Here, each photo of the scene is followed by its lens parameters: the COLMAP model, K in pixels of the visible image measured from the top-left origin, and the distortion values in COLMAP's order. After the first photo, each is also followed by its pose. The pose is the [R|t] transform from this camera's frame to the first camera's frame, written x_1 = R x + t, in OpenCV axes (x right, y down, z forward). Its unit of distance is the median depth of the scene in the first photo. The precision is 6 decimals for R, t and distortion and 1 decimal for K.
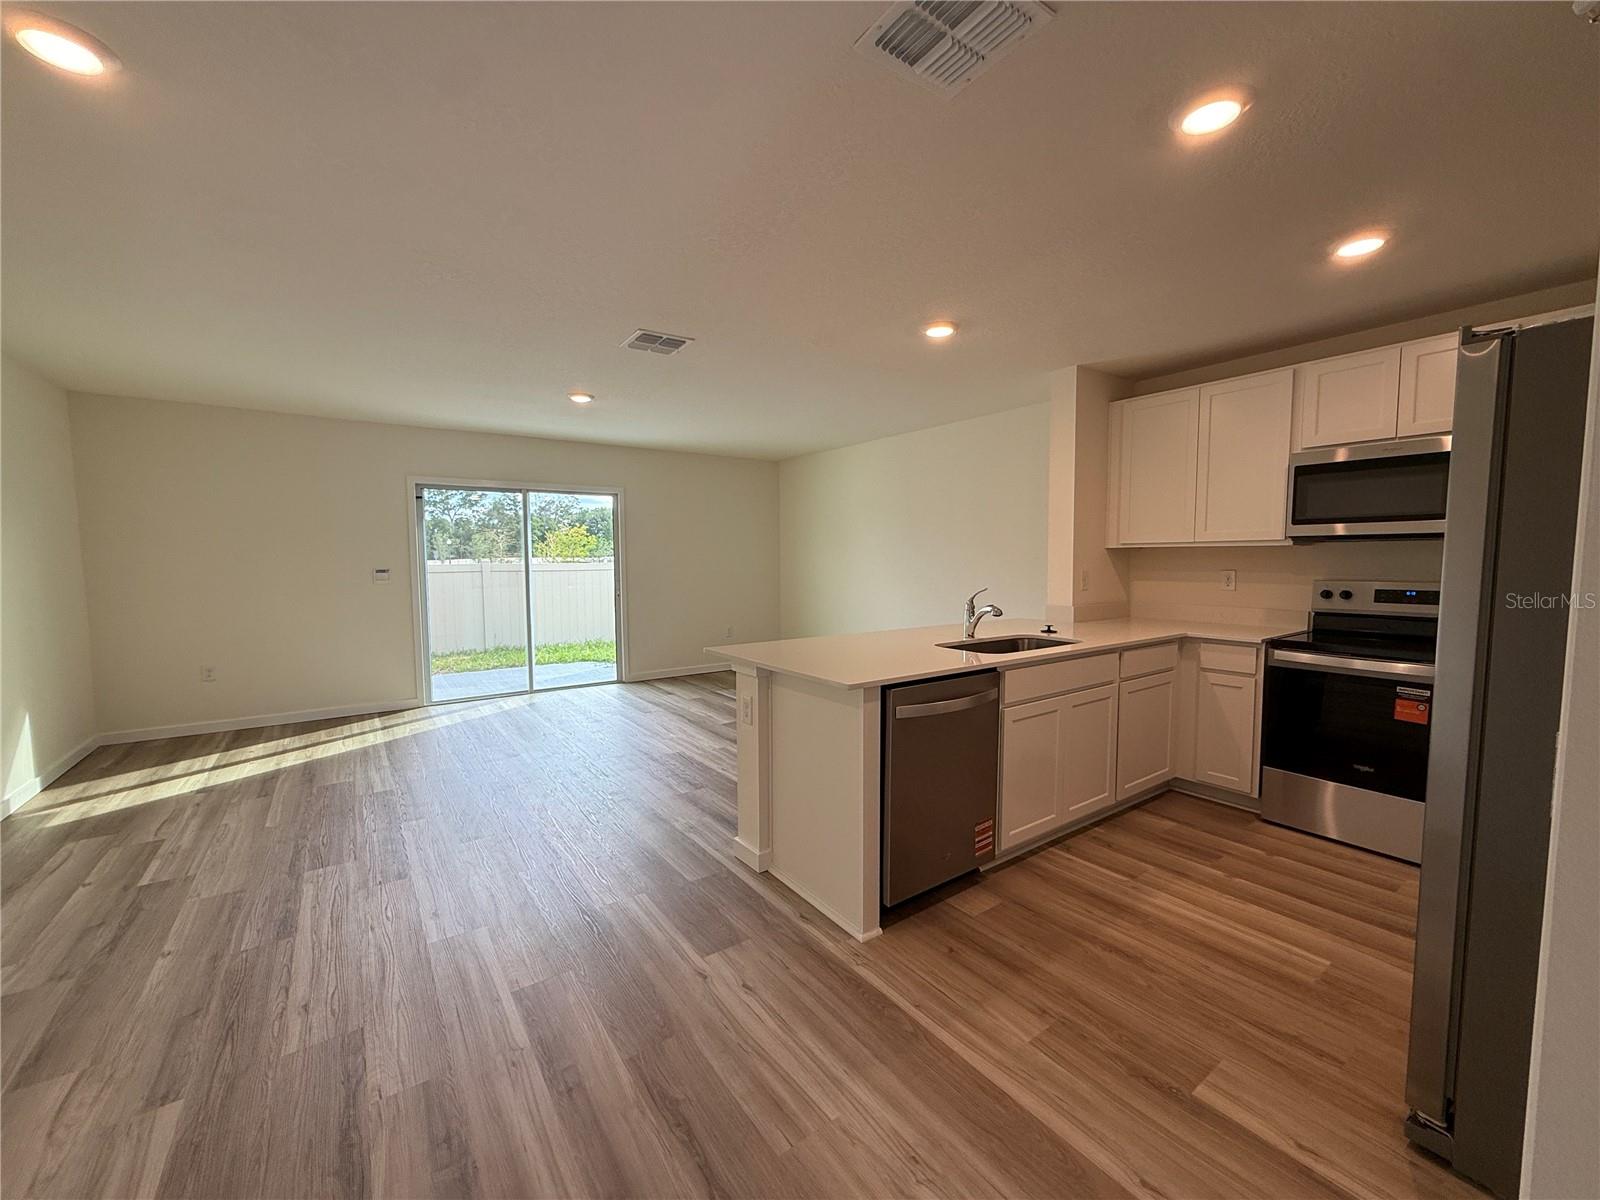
lens RADIAL K [[641.3, 0, 800.9], [0, 641.3, 600.0], [0, 0, 1]] dist [-0.001679, -0.000260]
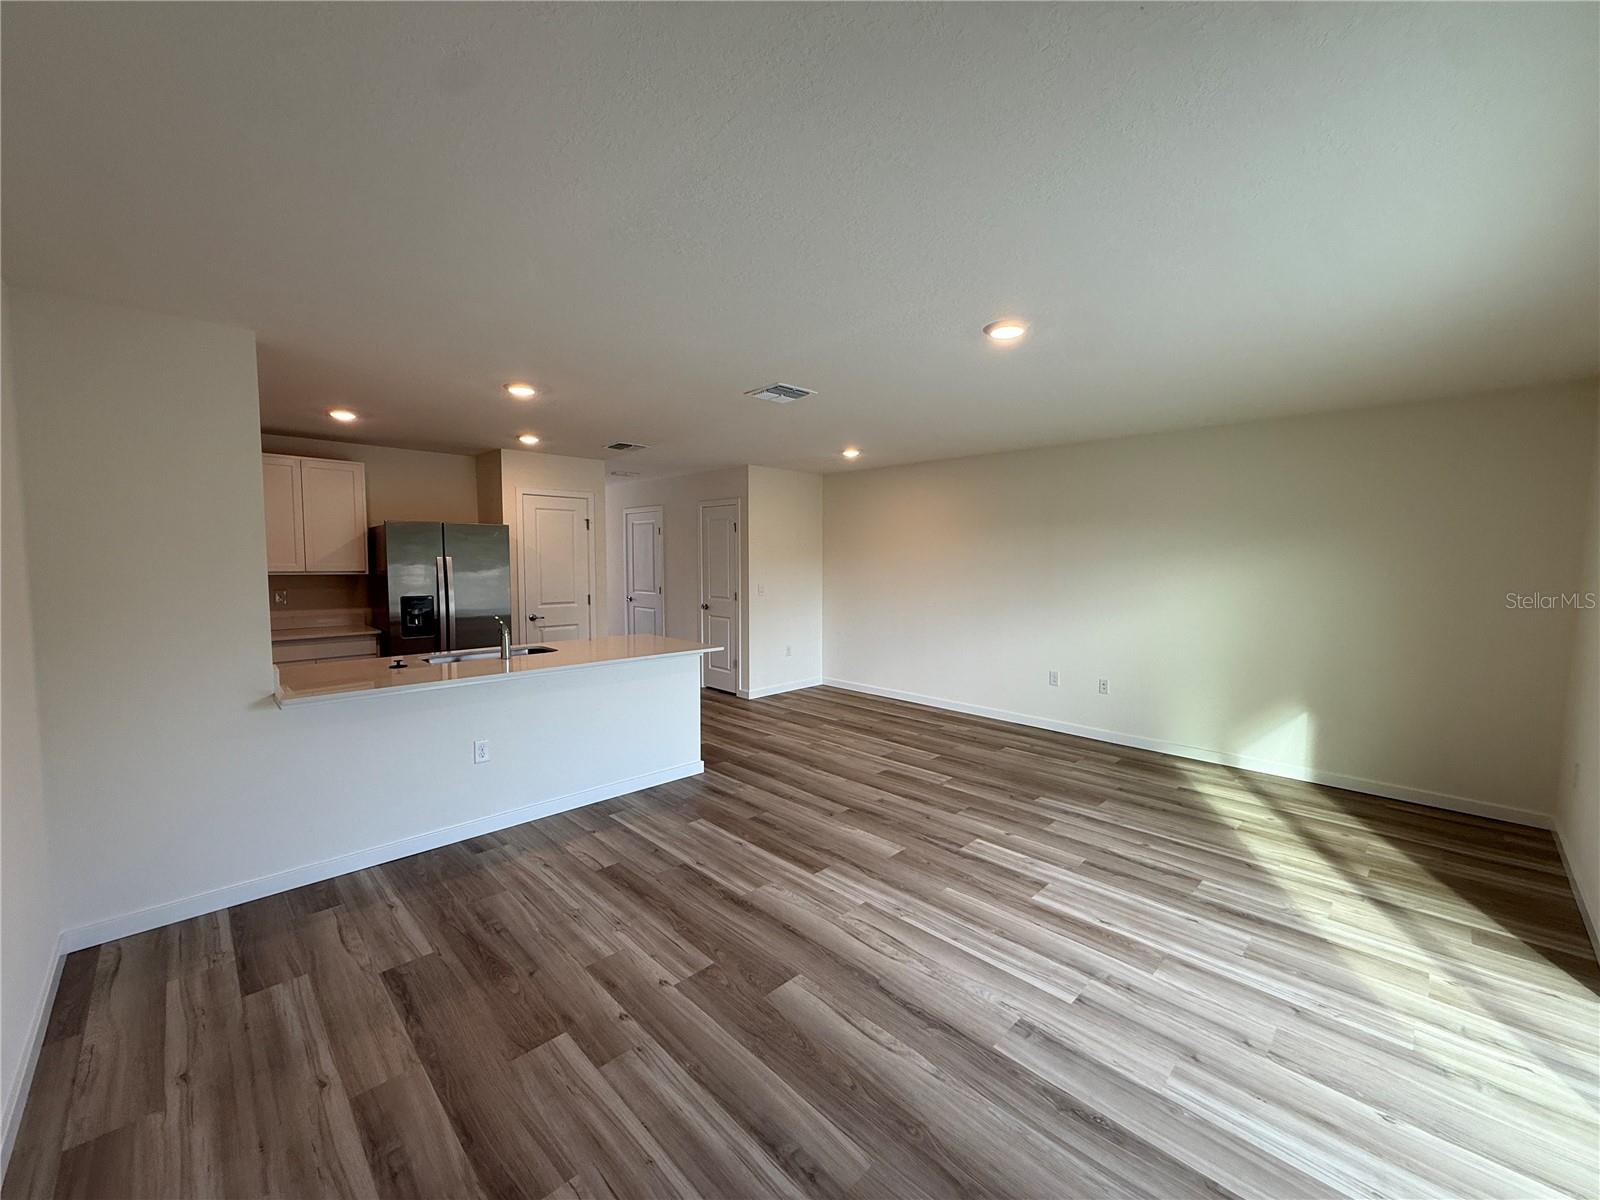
lens RADIAL K [[641.3, 0, 793.3], [0, 641.3, 598.8], [0, 0, 1]] dist [-0.001679, -0.000260]
pose [[-0.989222, 0.013200, -0.145829, -0.084305], [-0.006774, 0.990737, 0.135627, -0.208597], [0.146269, 0.135153, -0.979969, 2.157241]]
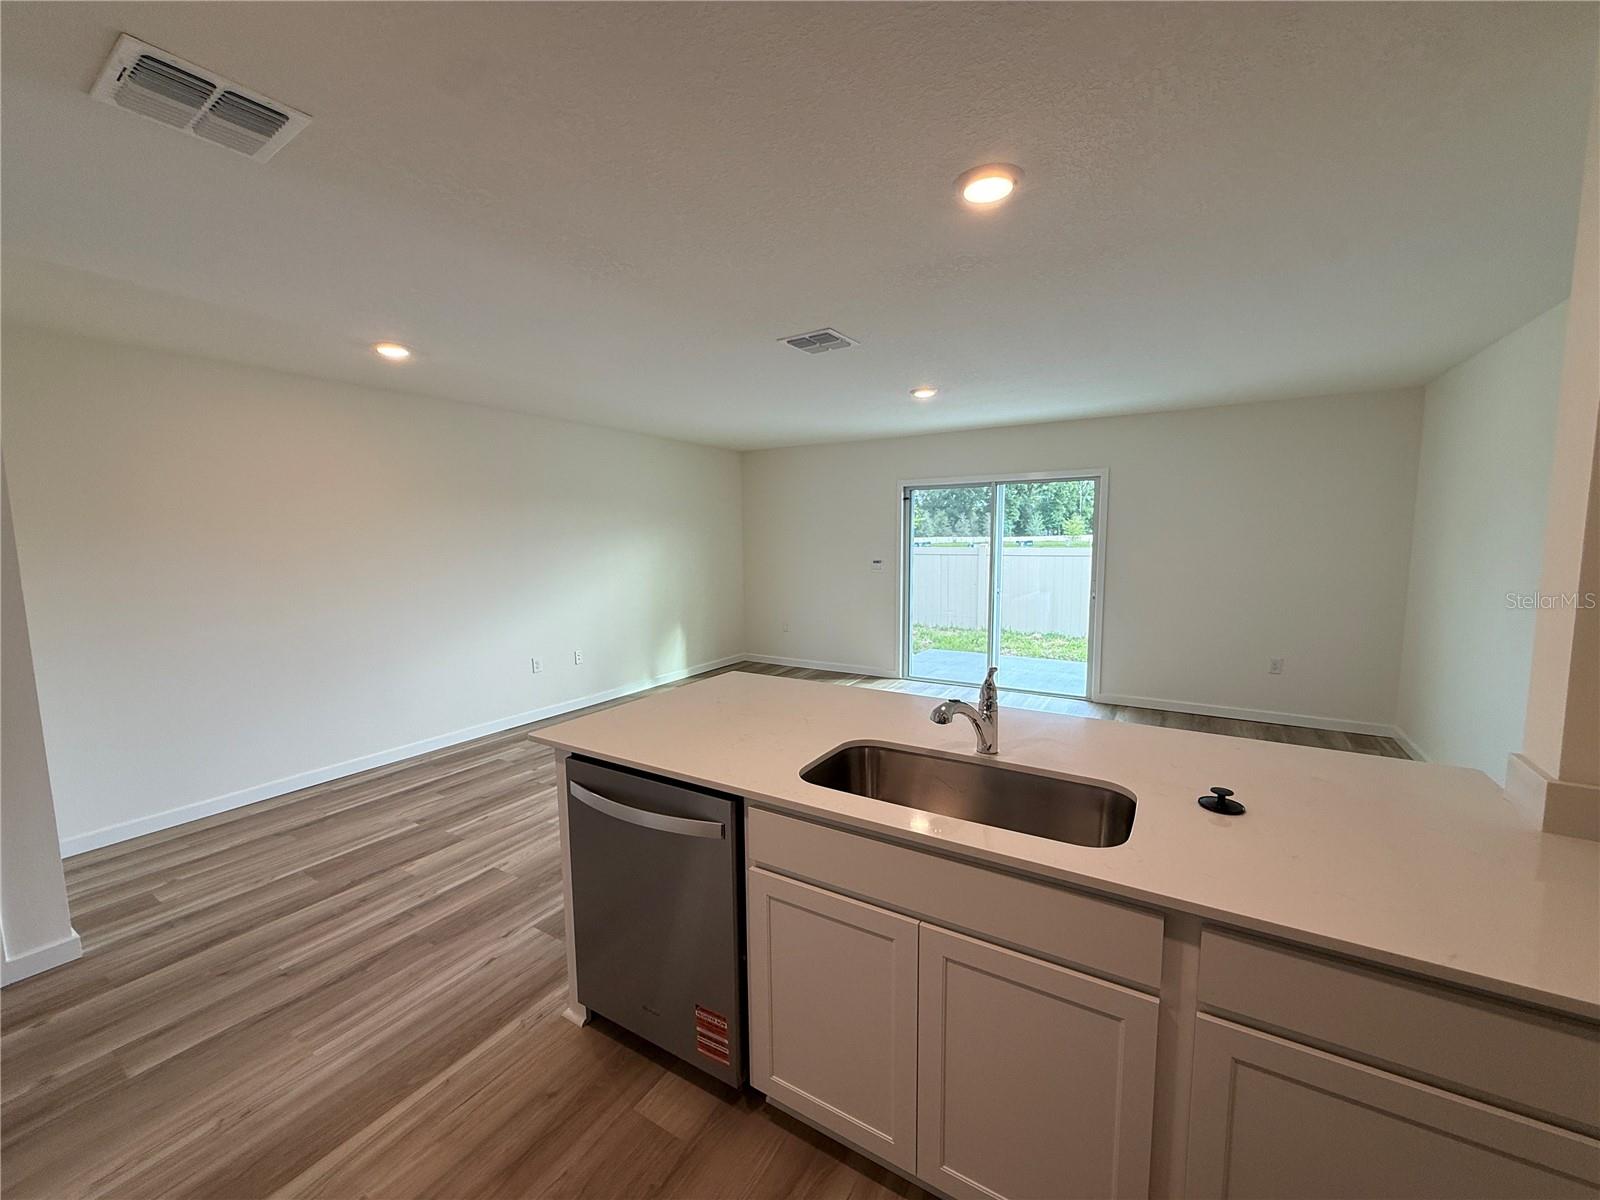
lens RADIAL K [[641.3, 0, 793.1], [0, 641.3, 601.1], [0, 0, 1]] dist [-0.001679, -0.000260]
pose [[0.382450, 0.098222, -0.918741, 0.665163], [-0.056322, 0.994963, 0.082926, -0.101126], [0.922258, 0.020030, 0.386055, 0.617314]]
